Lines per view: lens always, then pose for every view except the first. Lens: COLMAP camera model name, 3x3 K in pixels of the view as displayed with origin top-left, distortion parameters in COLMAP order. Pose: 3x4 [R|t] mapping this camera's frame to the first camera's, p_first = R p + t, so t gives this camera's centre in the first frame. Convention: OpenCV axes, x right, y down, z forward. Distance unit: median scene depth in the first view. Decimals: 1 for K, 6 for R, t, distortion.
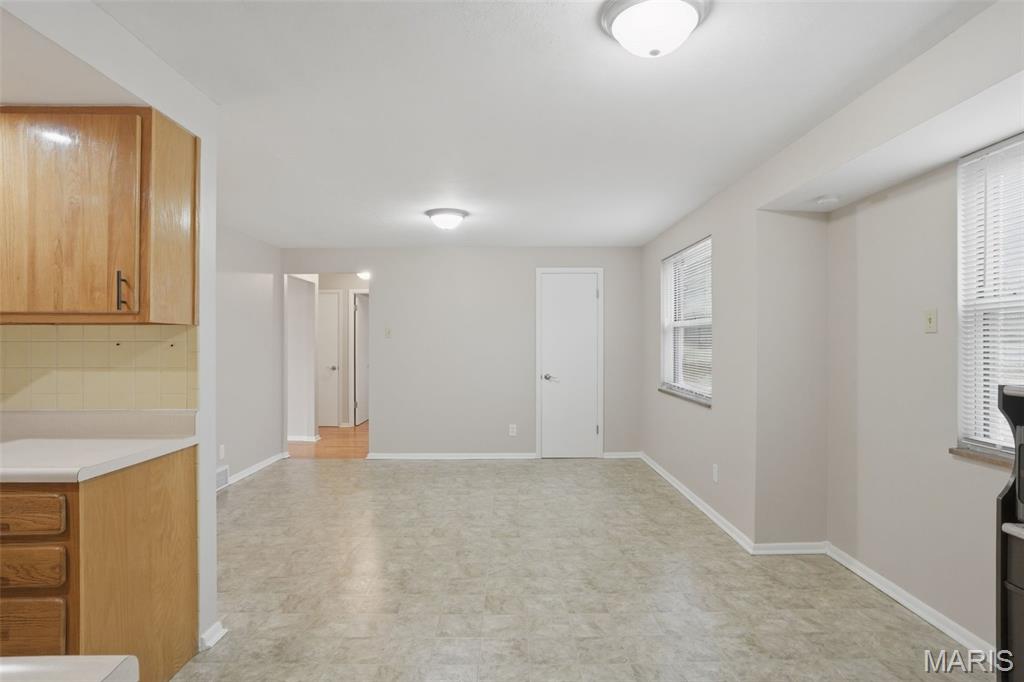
lens RADIAL K [[506.2, 0, 512.0], [0, 506.2, 341.0], [0, 0, 1]] dist [-0.067114, -0.000073]
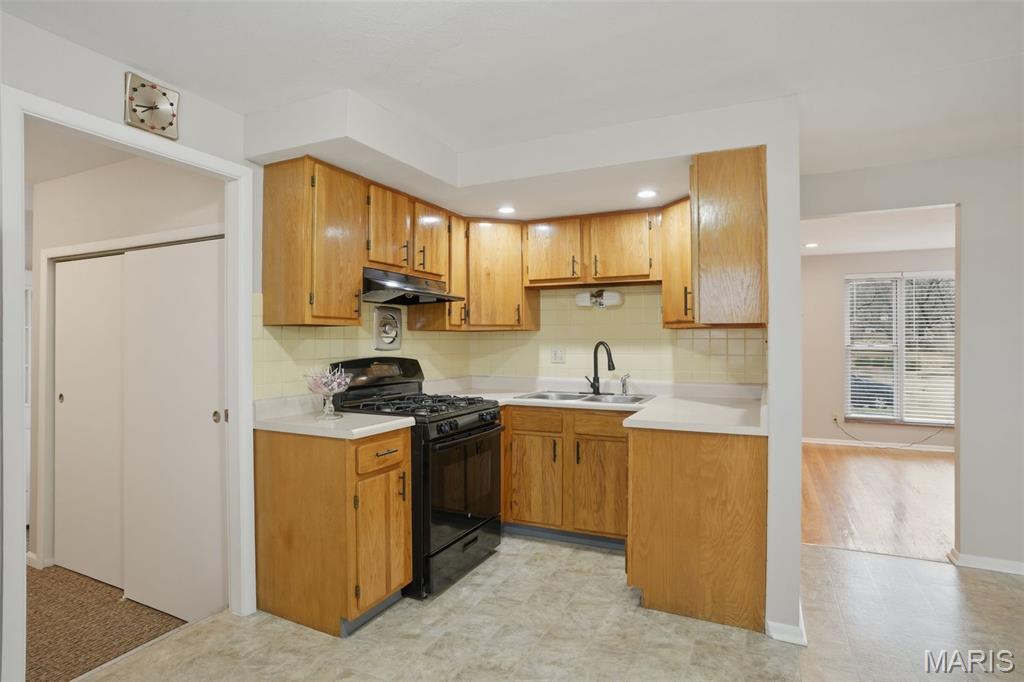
lens RADIAL K [[538.7, 0, 512.0], [0, 538.7, 341.0], [0, 0, 1]] dist [-0.074136, 0.041811]
pose [[-0.430467, 0.000807, -0.902606, 0.721886], [0.004218, 0.999990, -0.001118, 0.006713], [0.902596, -0.004289, -0.430467, 1.163779]]
